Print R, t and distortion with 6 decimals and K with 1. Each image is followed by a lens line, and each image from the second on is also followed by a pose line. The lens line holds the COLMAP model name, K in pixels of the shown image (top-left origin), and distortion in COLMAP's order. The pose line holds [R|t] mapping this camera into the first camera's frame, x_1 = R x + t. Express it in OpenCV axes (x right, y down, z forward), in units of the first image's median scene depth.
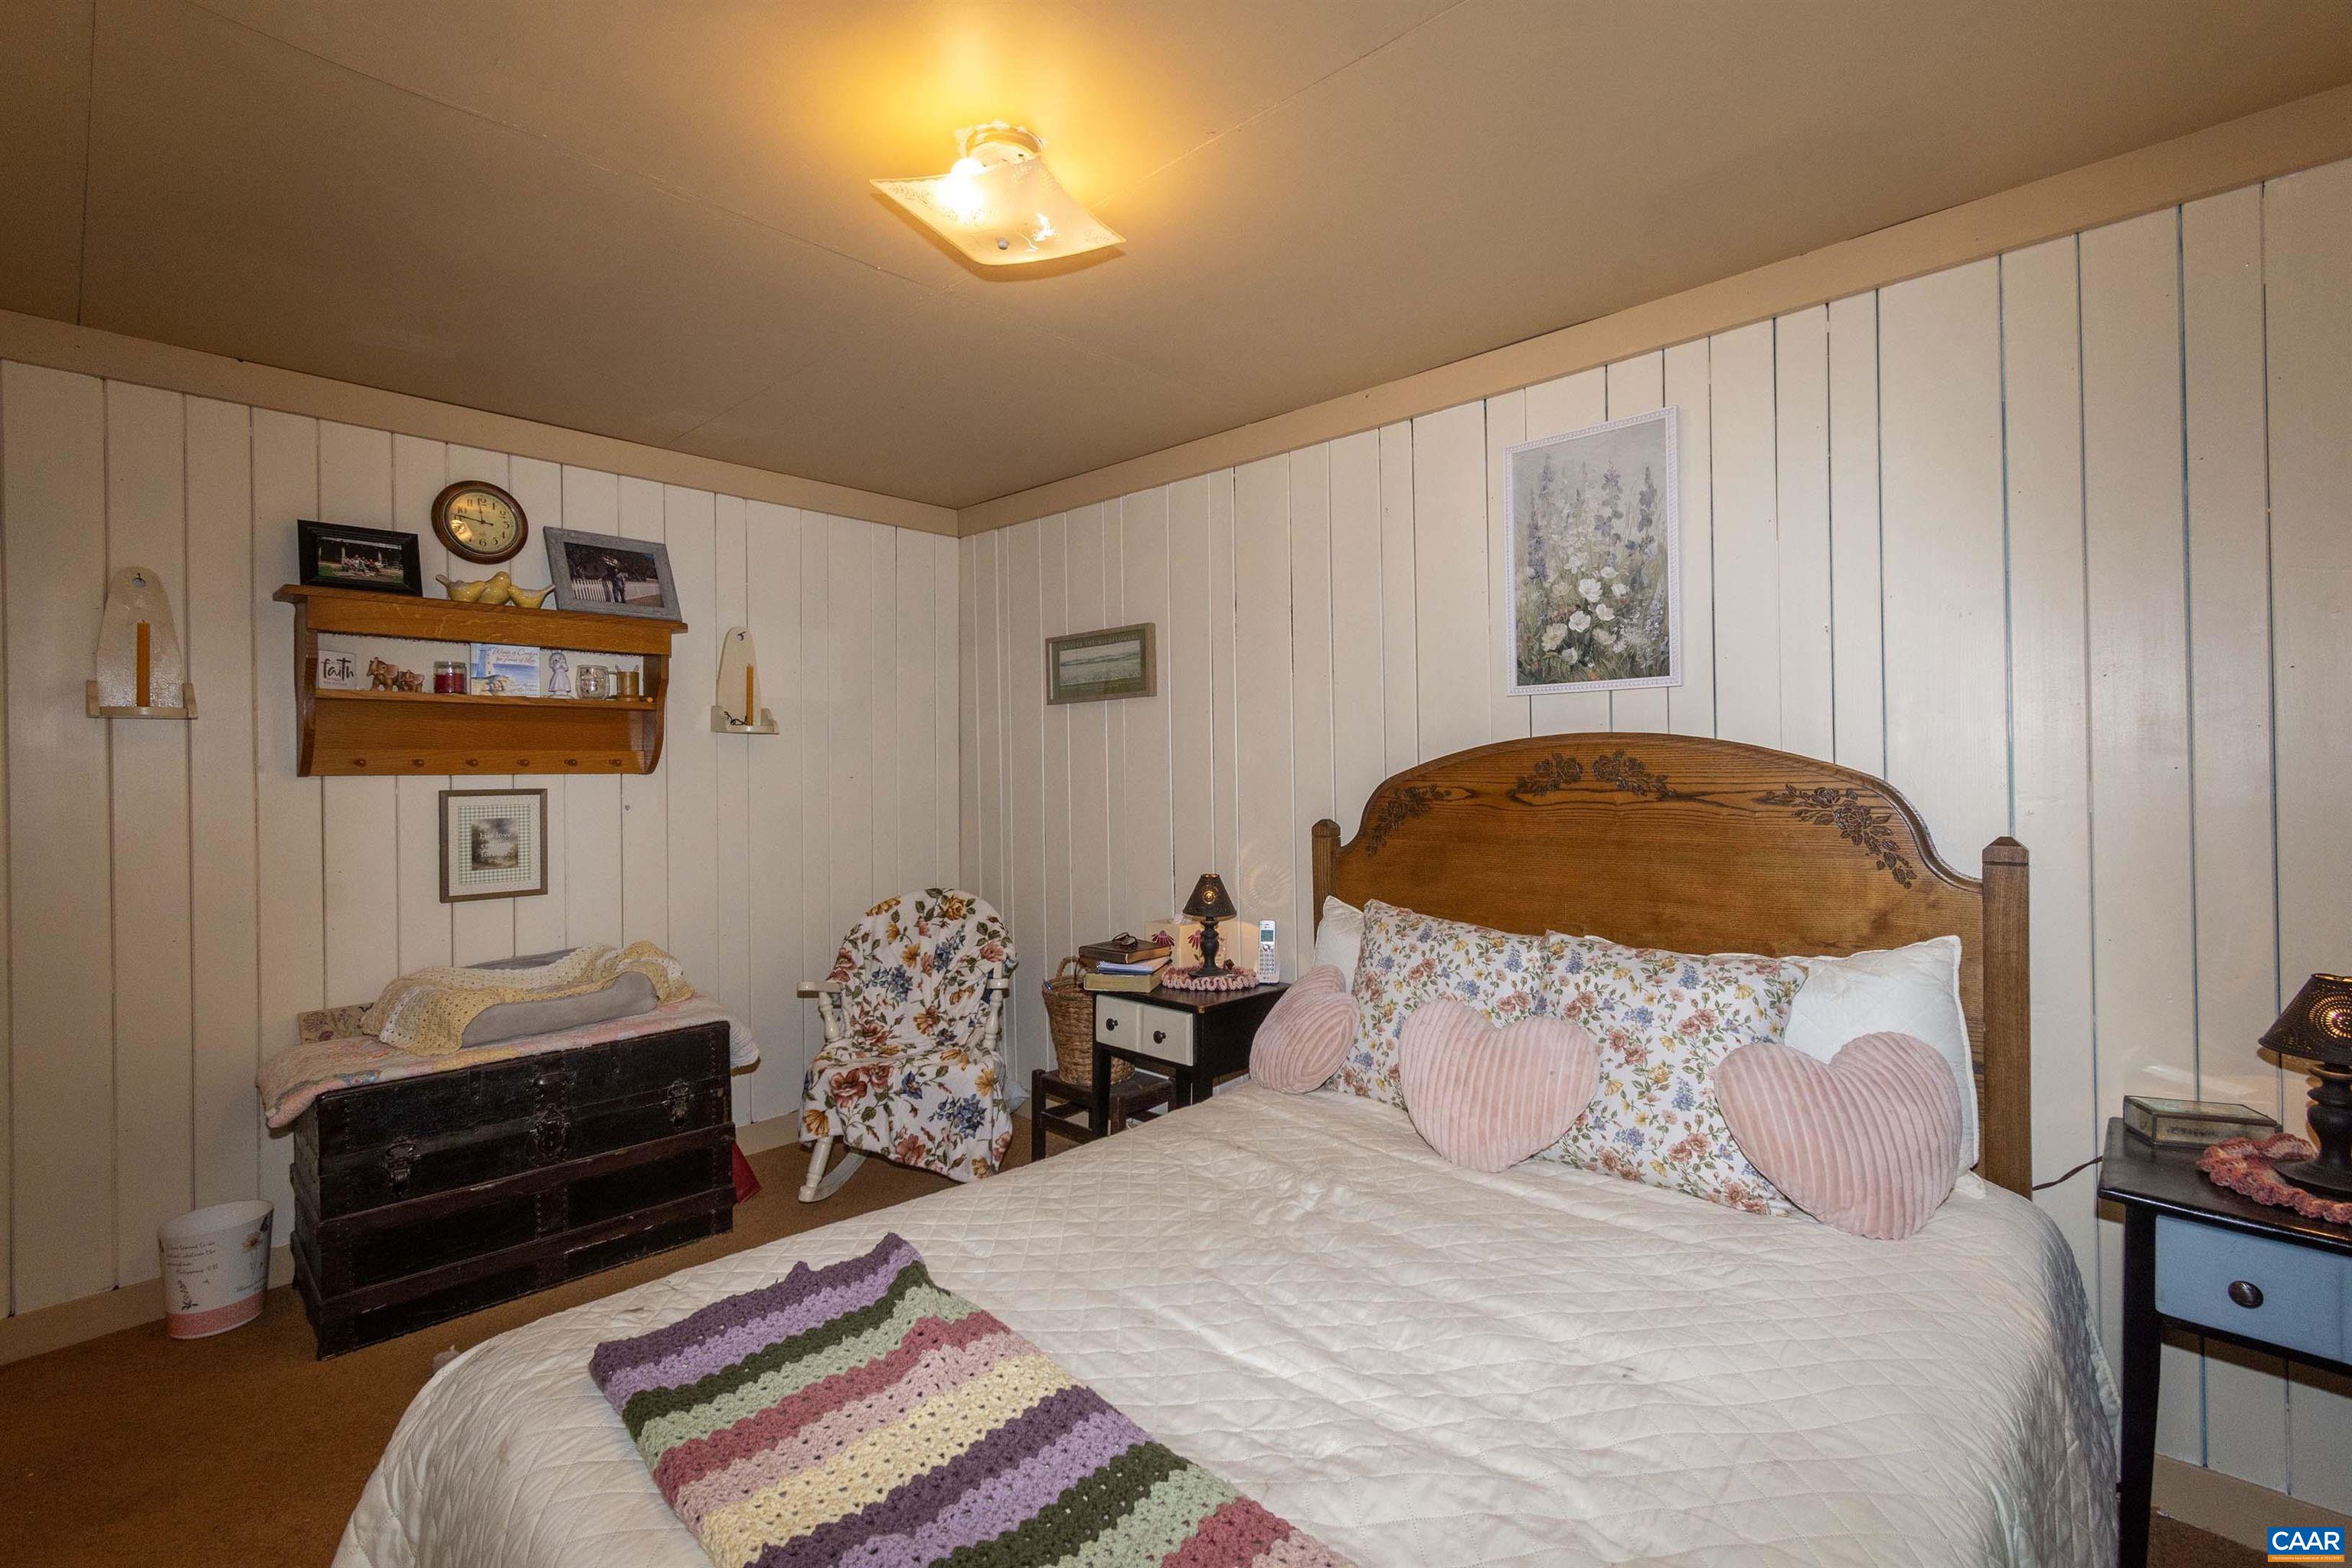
lens RADIAL K [[1037.4, 0, 1182.2], [0, 1037.4, 771.3], [0, 0, 1]] dist [0.002198, -0.000489]
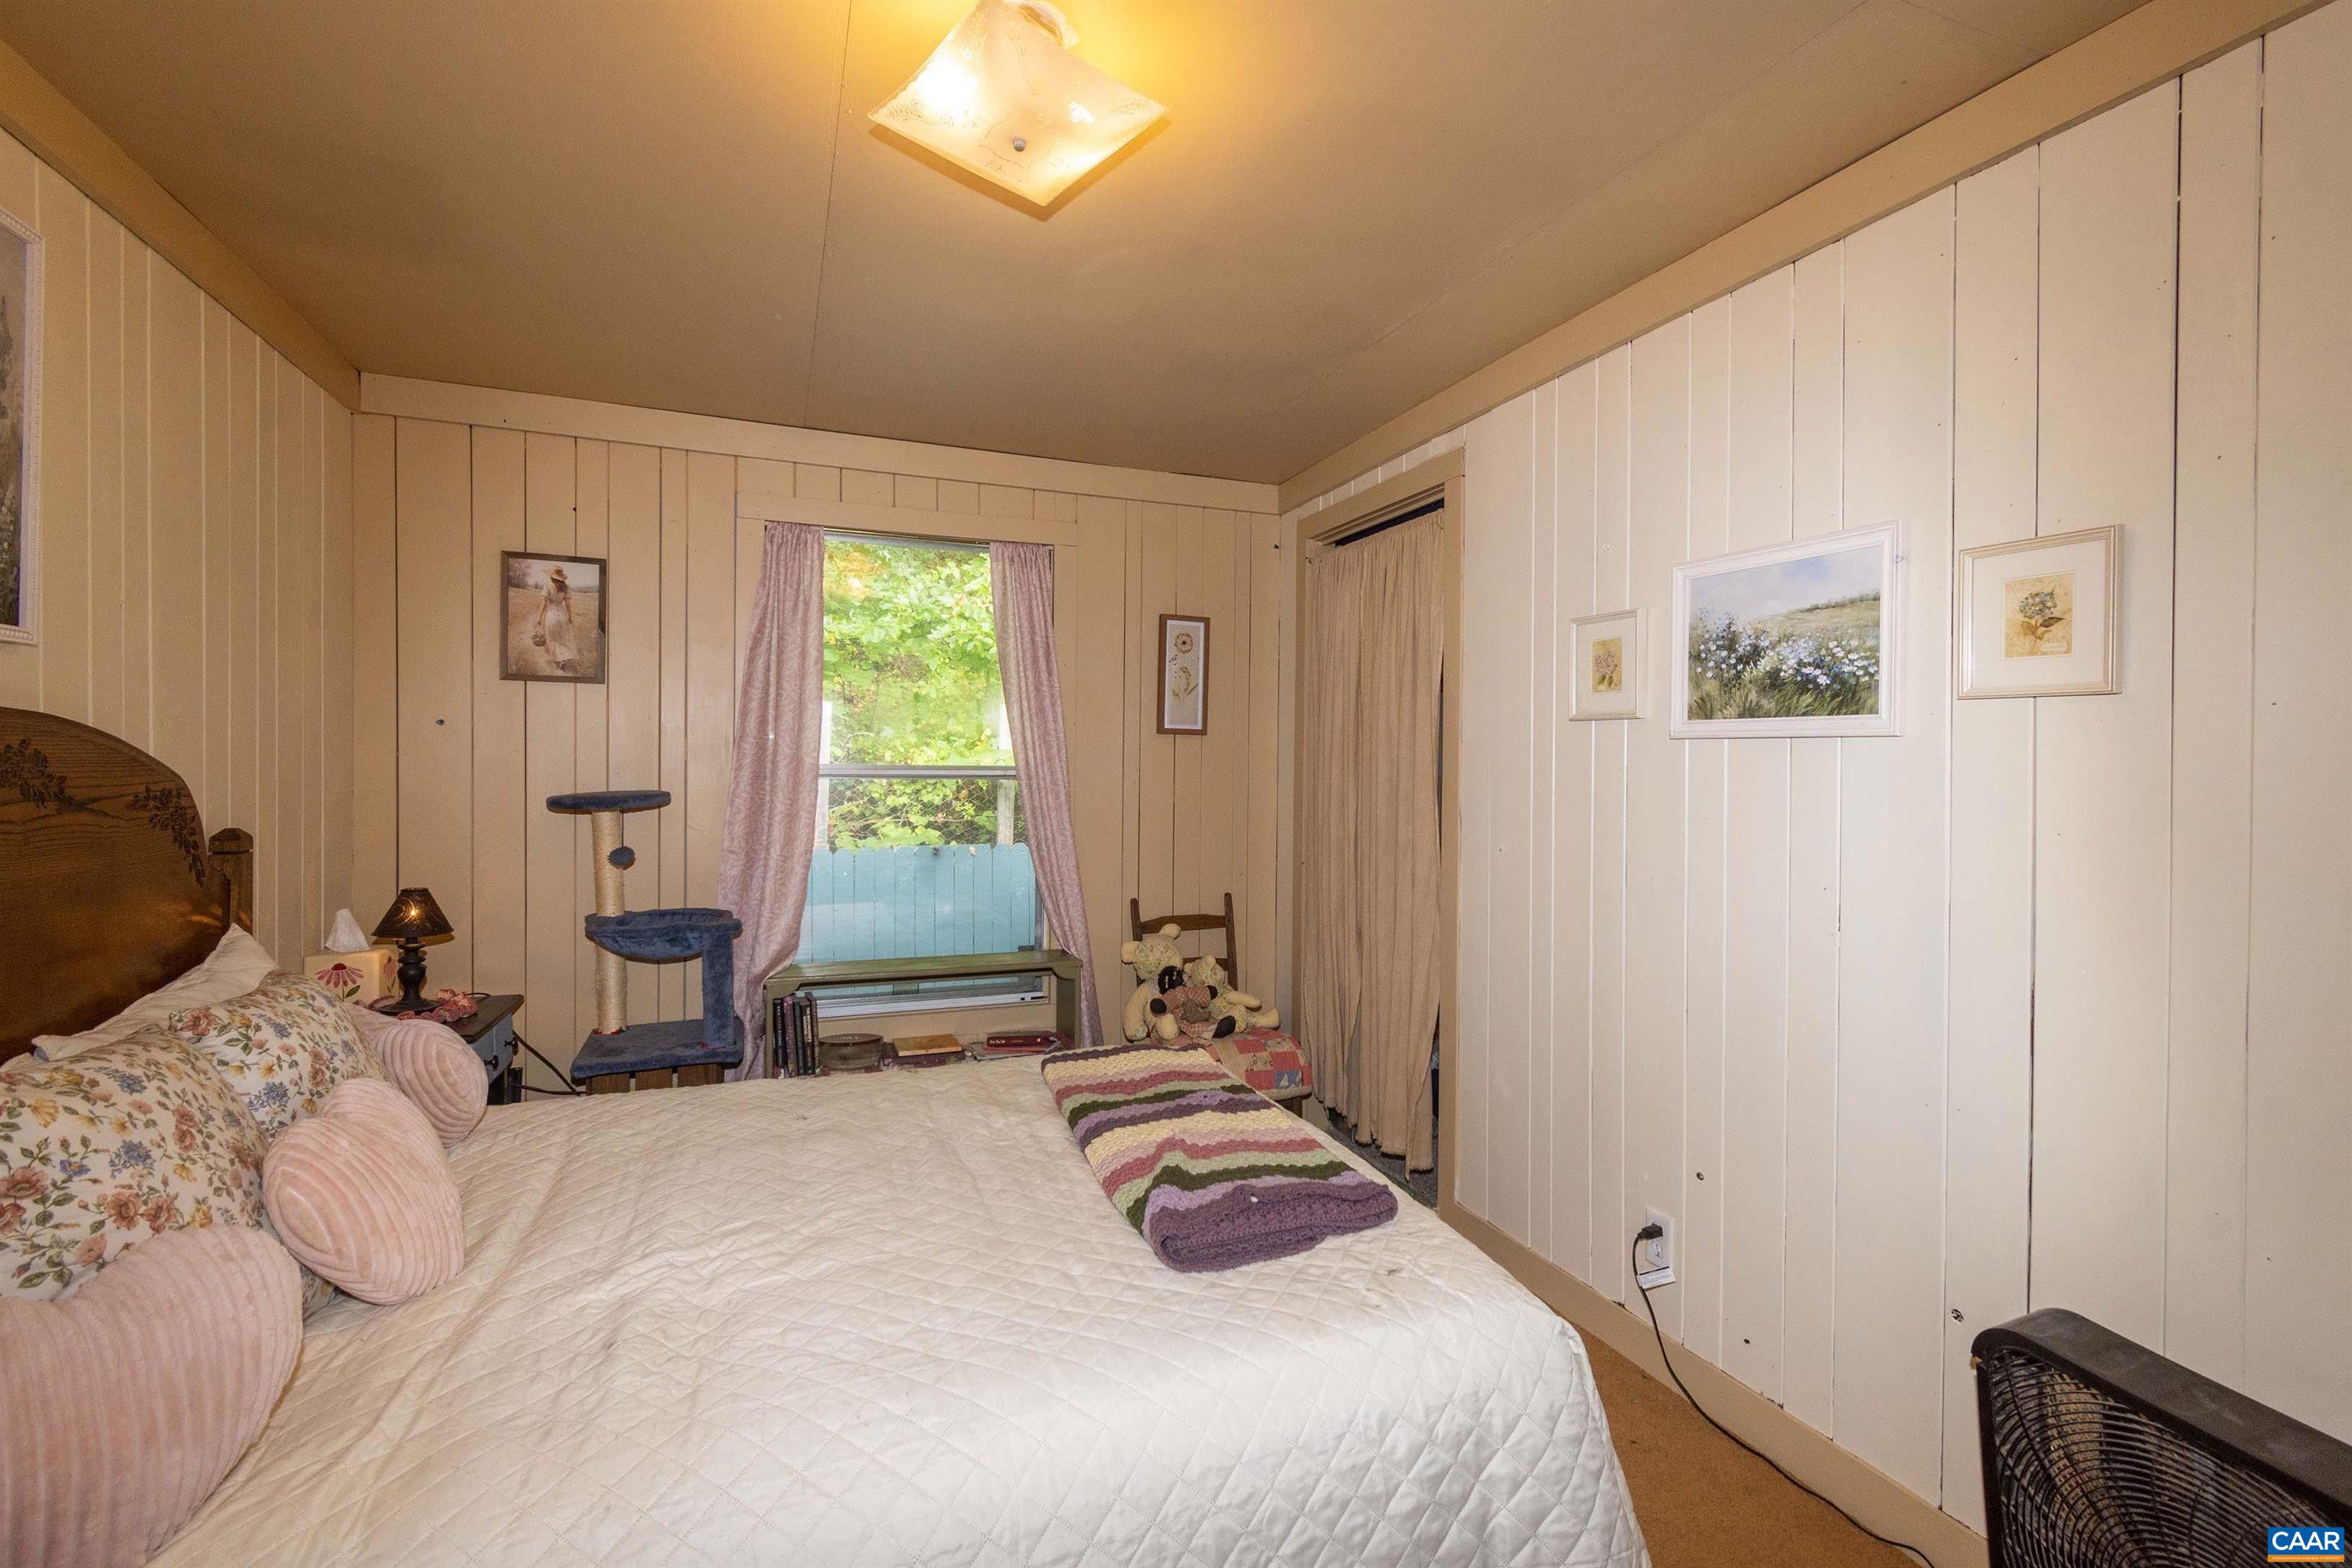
lens RADIAL K [[1037.4, 0, 1182.2], [0, 1037.4, 771.3], [0, 0, 1]] dist [0.002198, -0.000489]
pose [[-0.907684, -0.004040, 0.419636, -0.464120], [-0.002426, 0.999987, 0.004380, -0.003507], [-0.419648, 0.002958, -0.907682, 1.225121]]
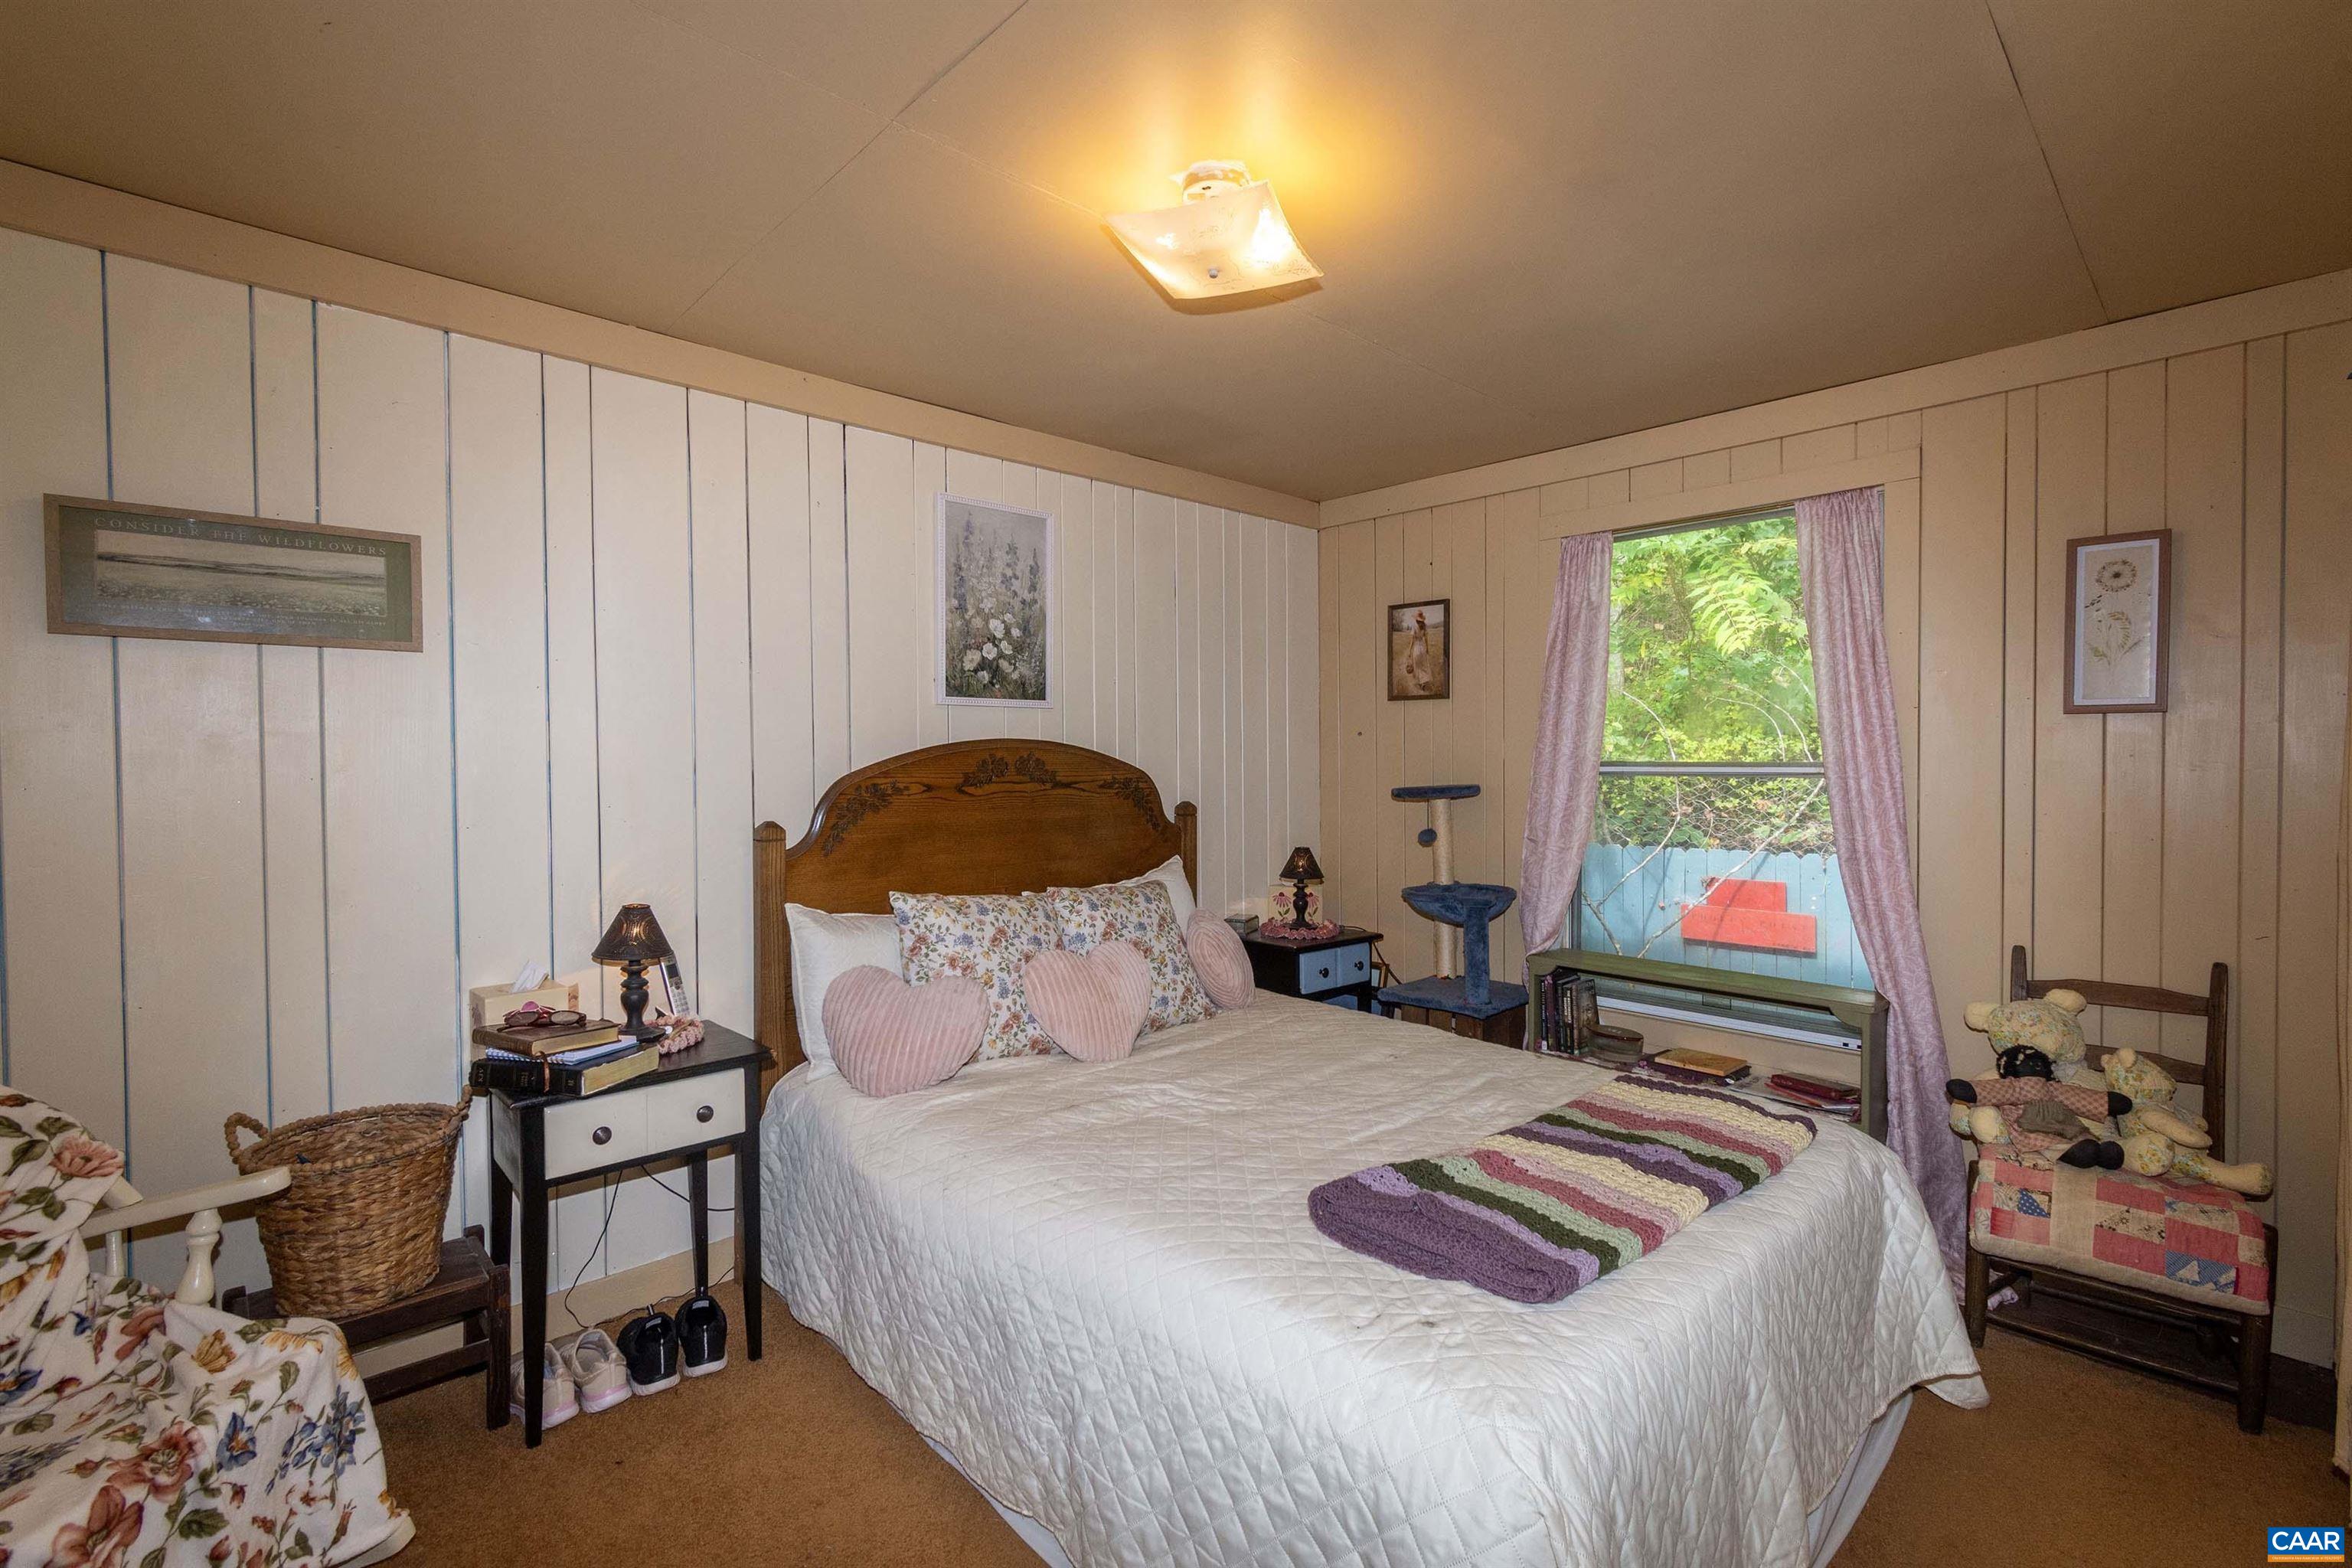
lens RADIAL K [[1047.4, 0, 1182.1], [0, 1047.4, 768.2], [0, 0, 1]] dist [-0.001722, -0.000817]
pose [[0.055429, -0.001490, 0.998462, -0.899004], [0.003588, 0.999993, 0.001293, -0.000689], [-0.998456, 0.003511, 0.055434, 0.695273]]
